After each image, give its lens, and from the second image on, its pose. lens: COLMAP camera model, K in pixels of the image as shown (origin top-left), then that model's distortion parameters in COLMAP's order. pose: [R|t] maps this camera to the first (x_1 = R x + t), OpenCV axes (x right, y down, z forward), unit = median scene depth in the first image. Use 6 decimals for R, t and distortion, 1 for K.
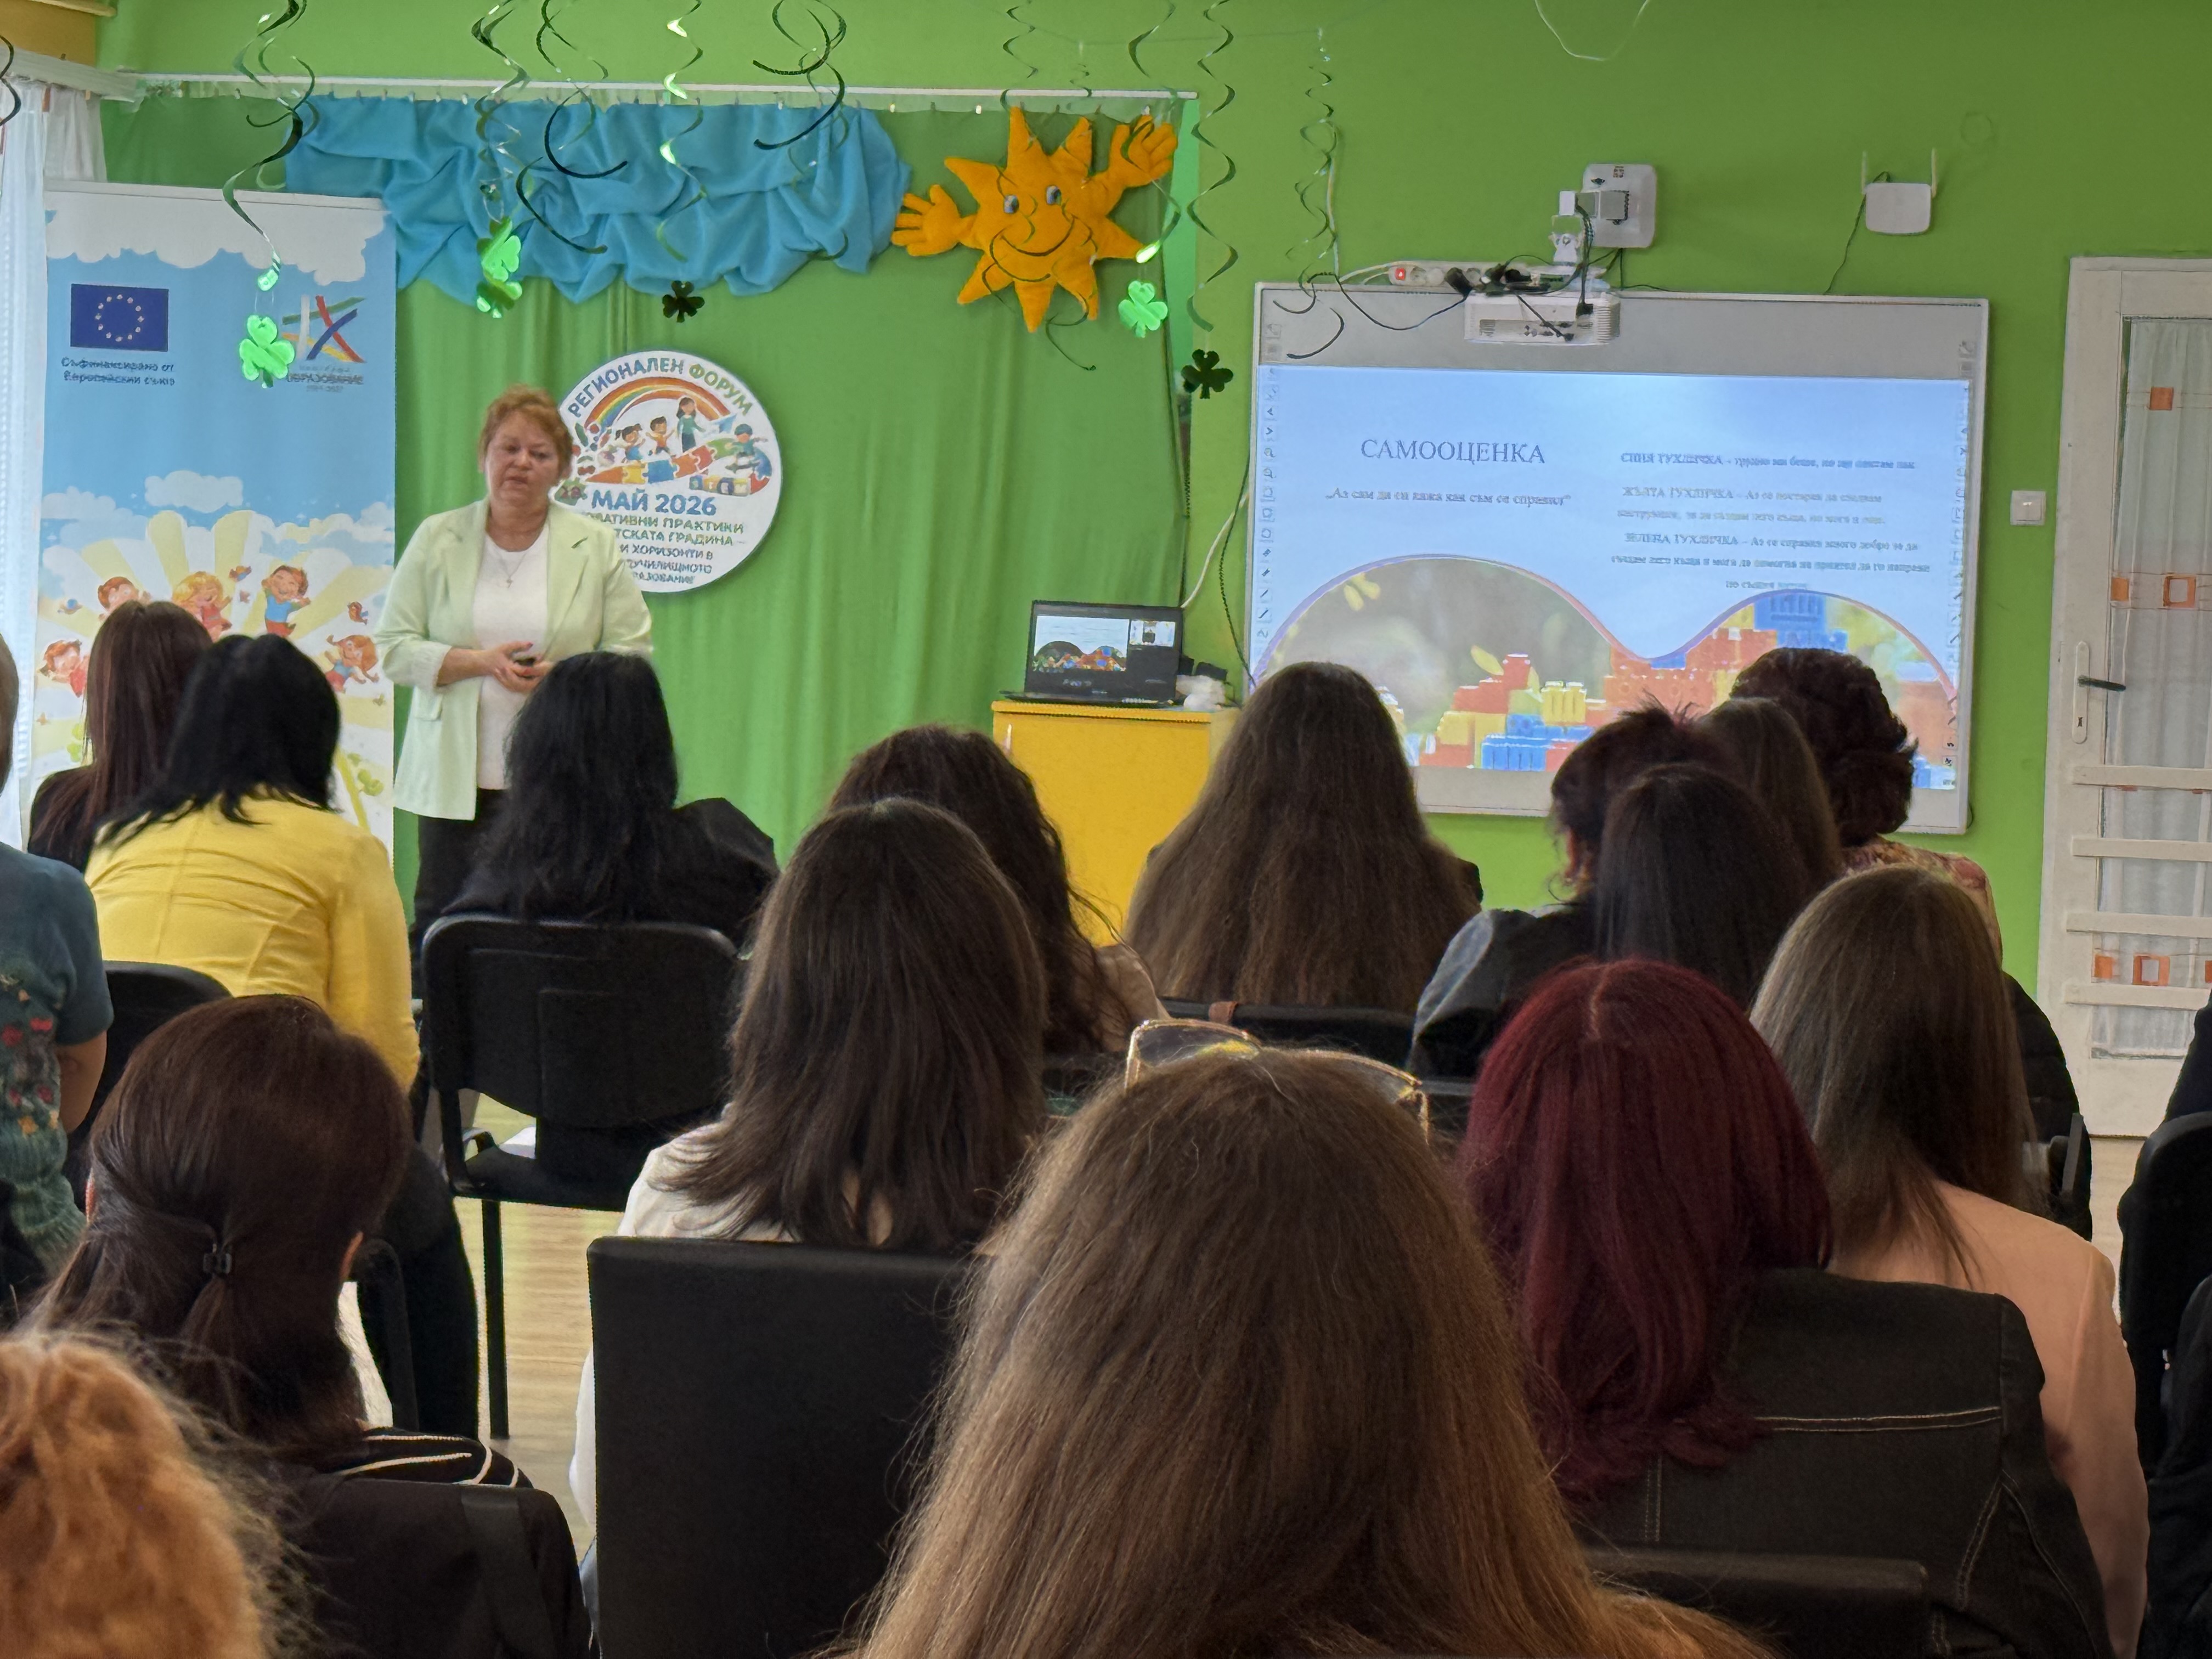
lens RADIAL K [[5857.5, 0, 1105.1], [0, 5857.5, 905.8], [0, 0, 1]] dist [0.144435, 0.000000]
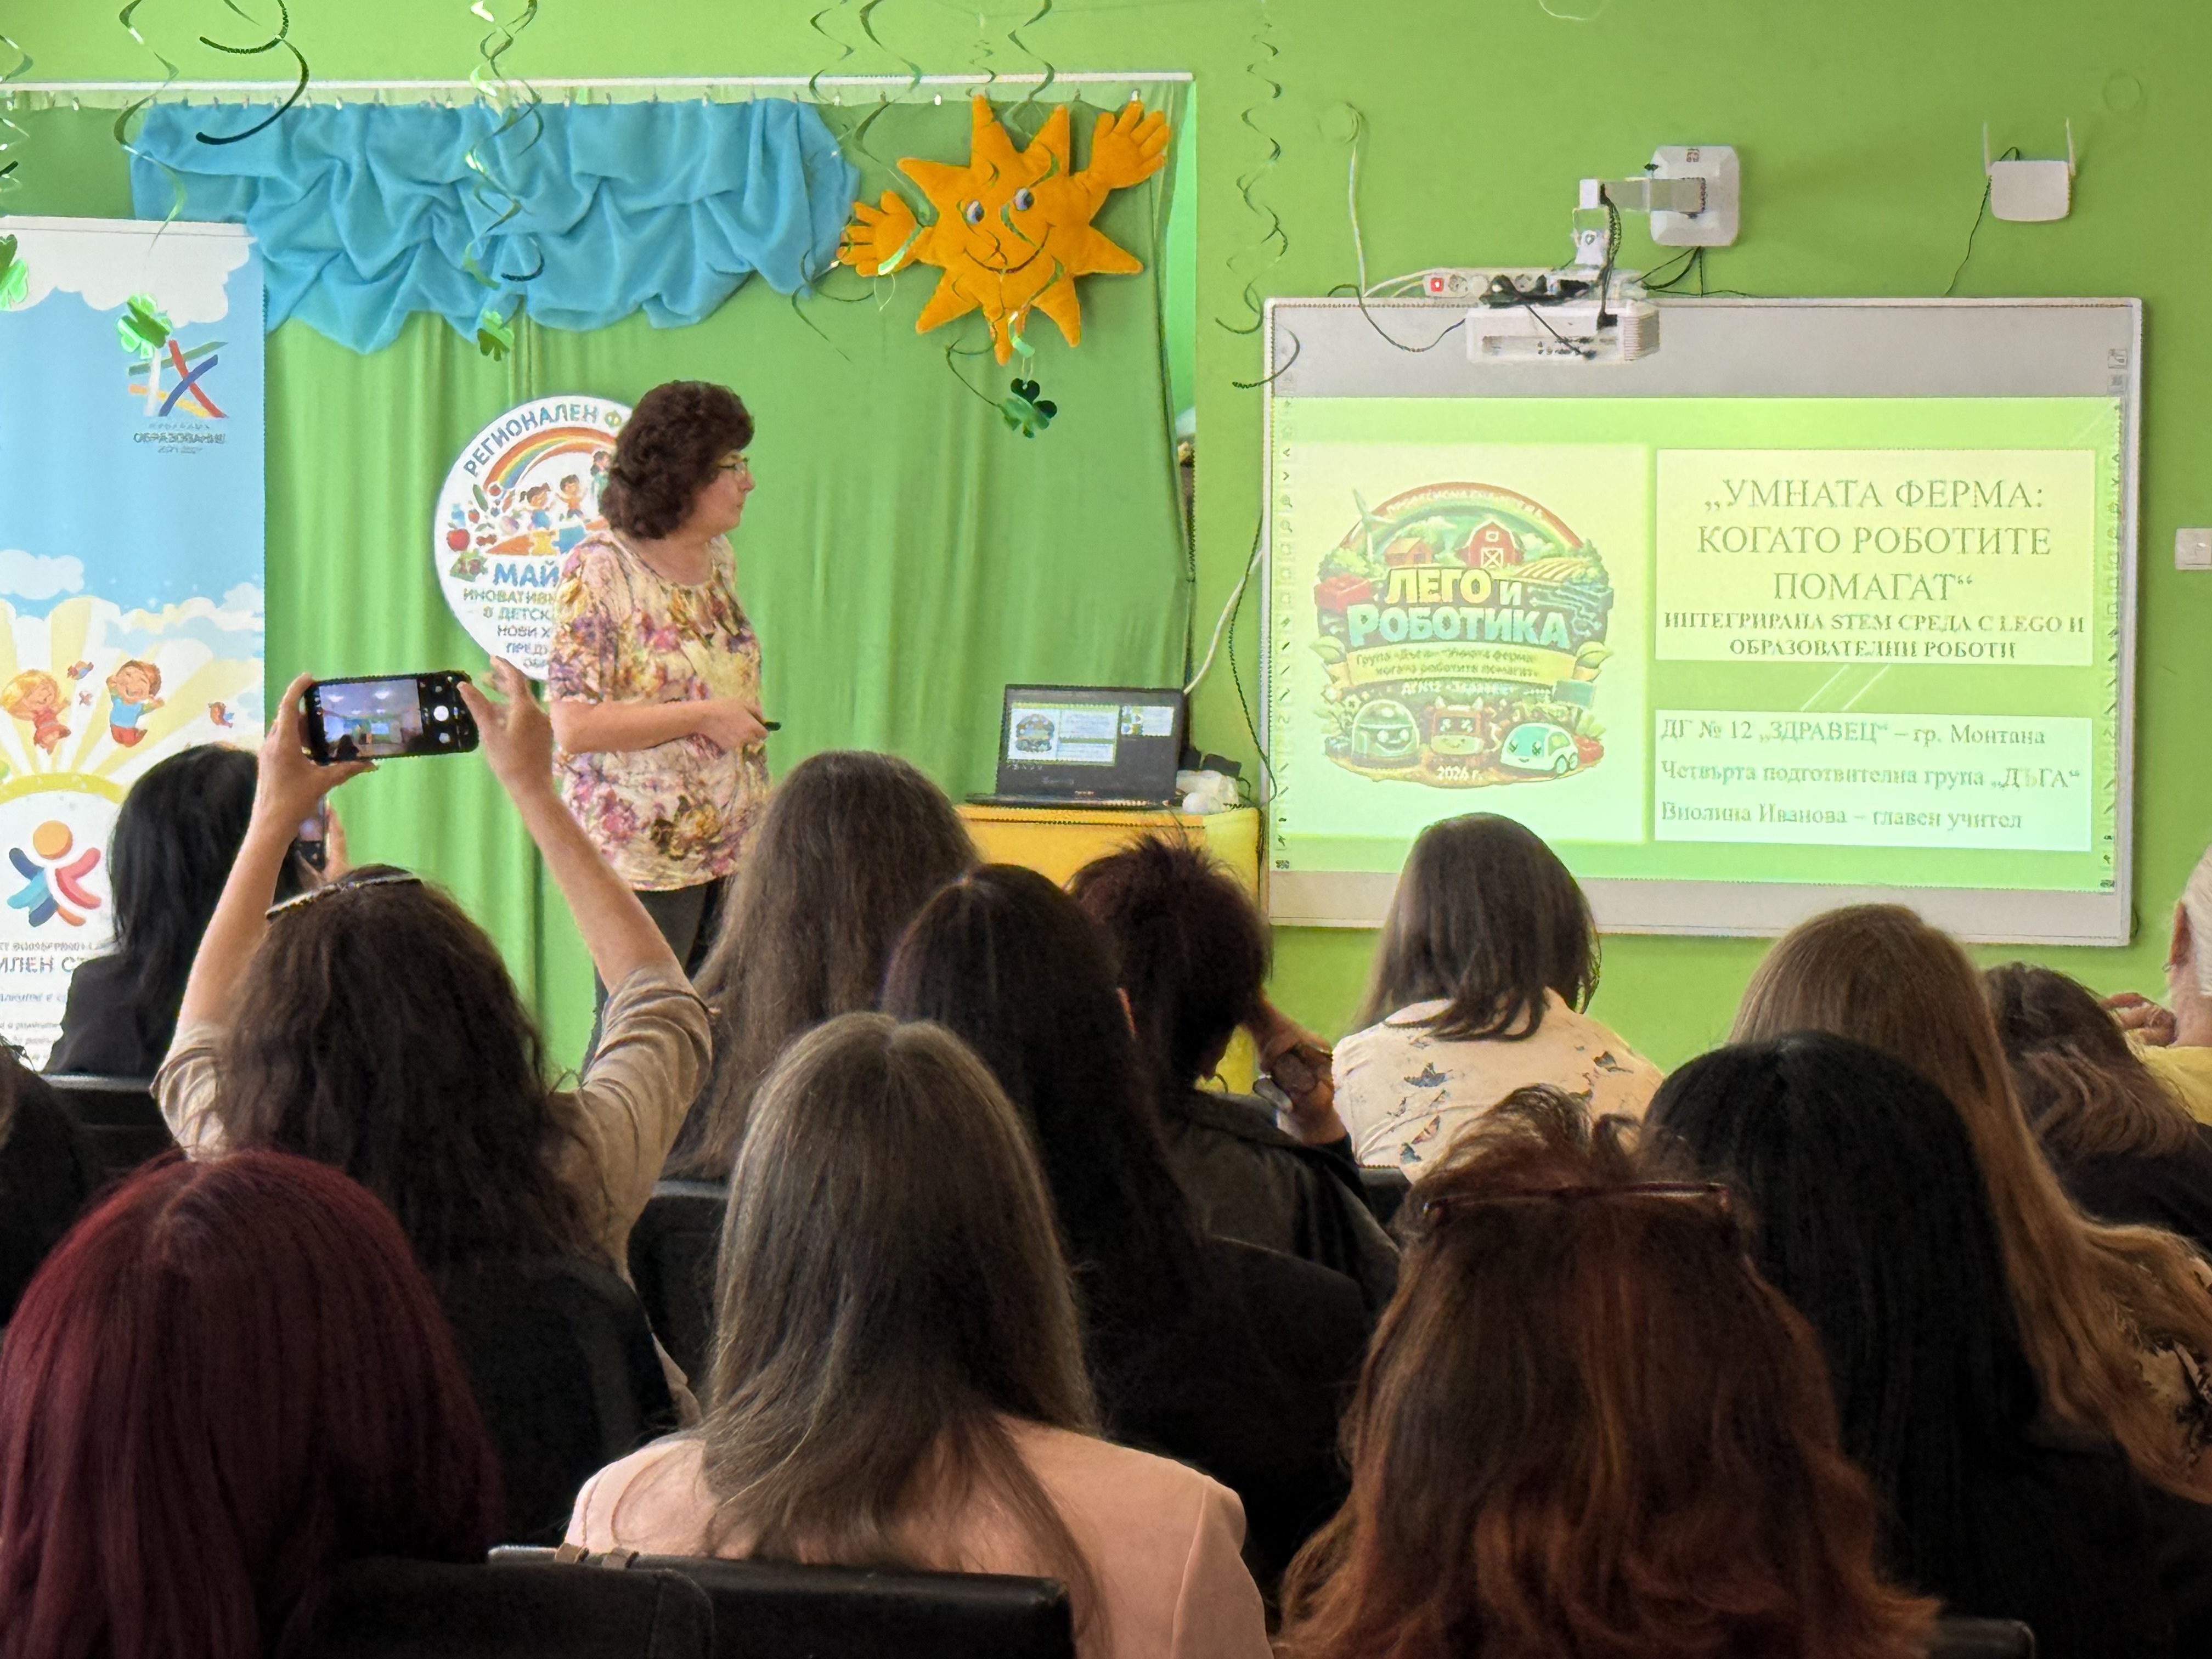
lens RADIAL K [[6875.0, 0, 1125.0], [0, 6875.0, 887.8], [0, 0, 1]] dist [0.139702, 0.000000]
pose [[0.997438, -0.017403, -0.069385, 0.070594], [0.015842, 0.999610, -0.022992, -0.000381], [0.069758, 0.021834, 0.997325, 0.025217]]
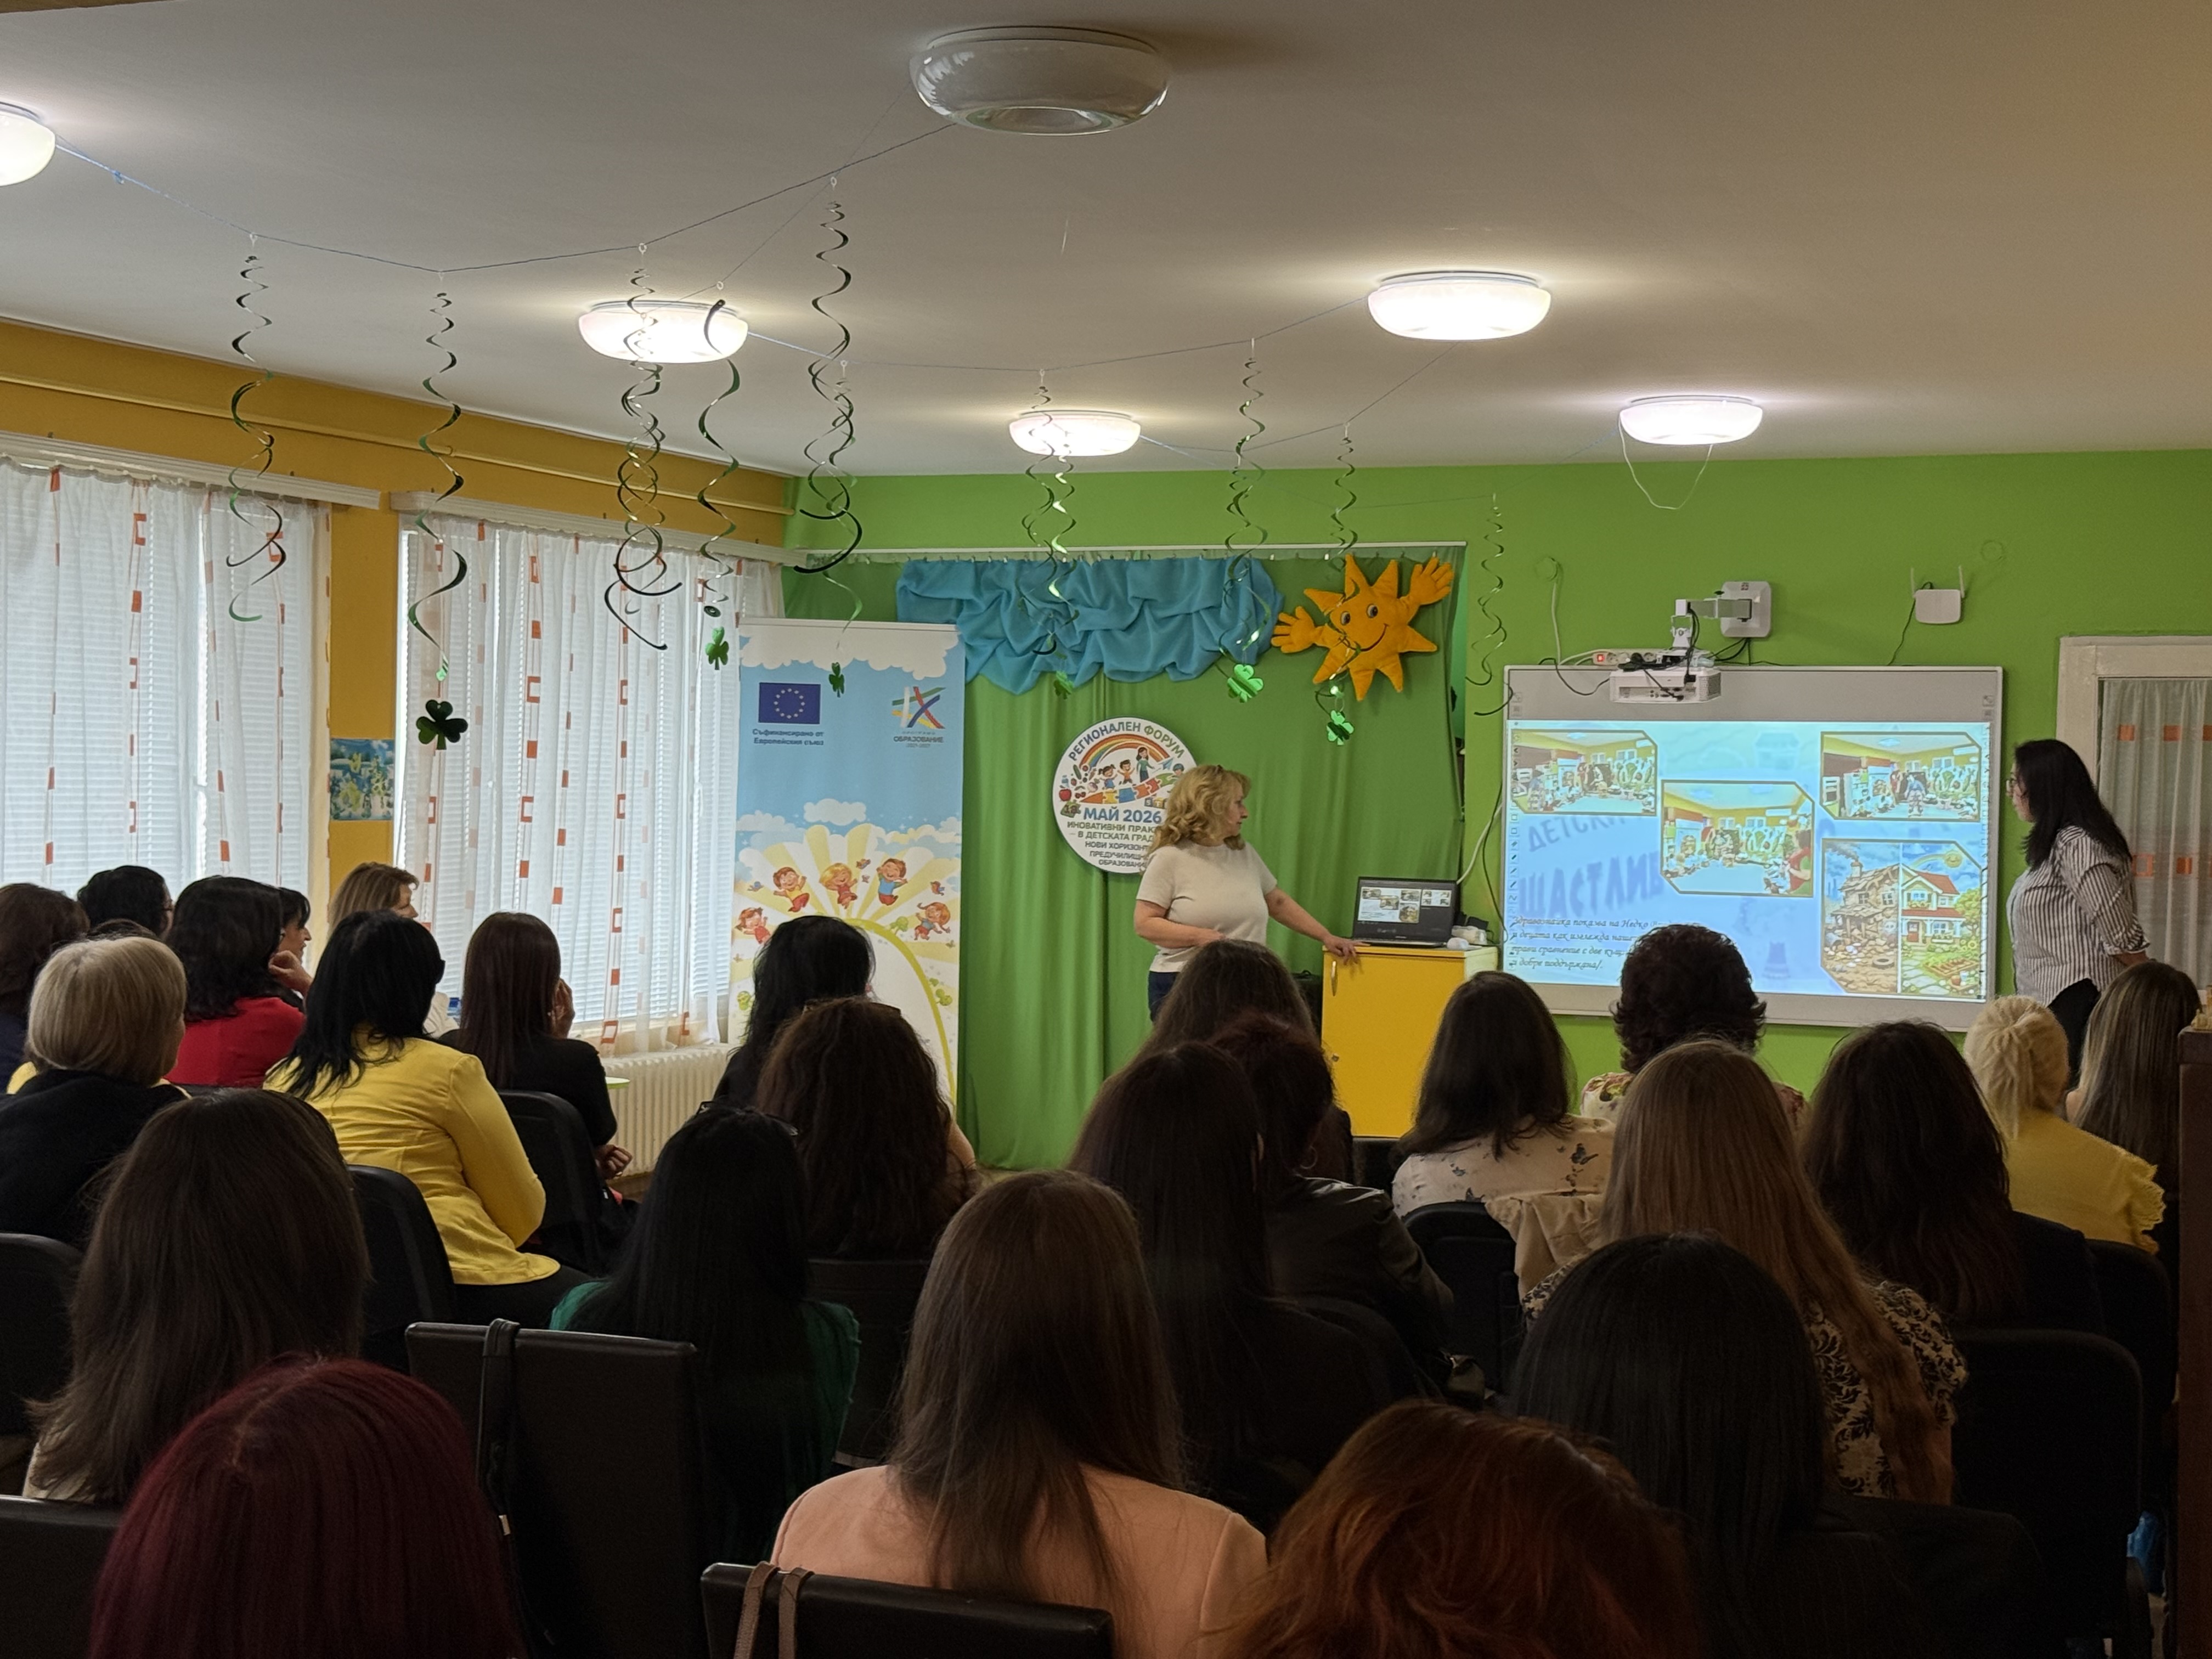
lens RADIAL K [[3420.5, 0, 1134.8], [0, 3420.5, 852.7], [0, 0, 1]] dist [0.135329, 0.000000]
pose [[0.984705, -0.009855, -0.173948, 0.083002], [0.000387, 0.998520, -0.054379, -0.009984], [0.174227, 0.053480, 0.983252, 0.116818]]
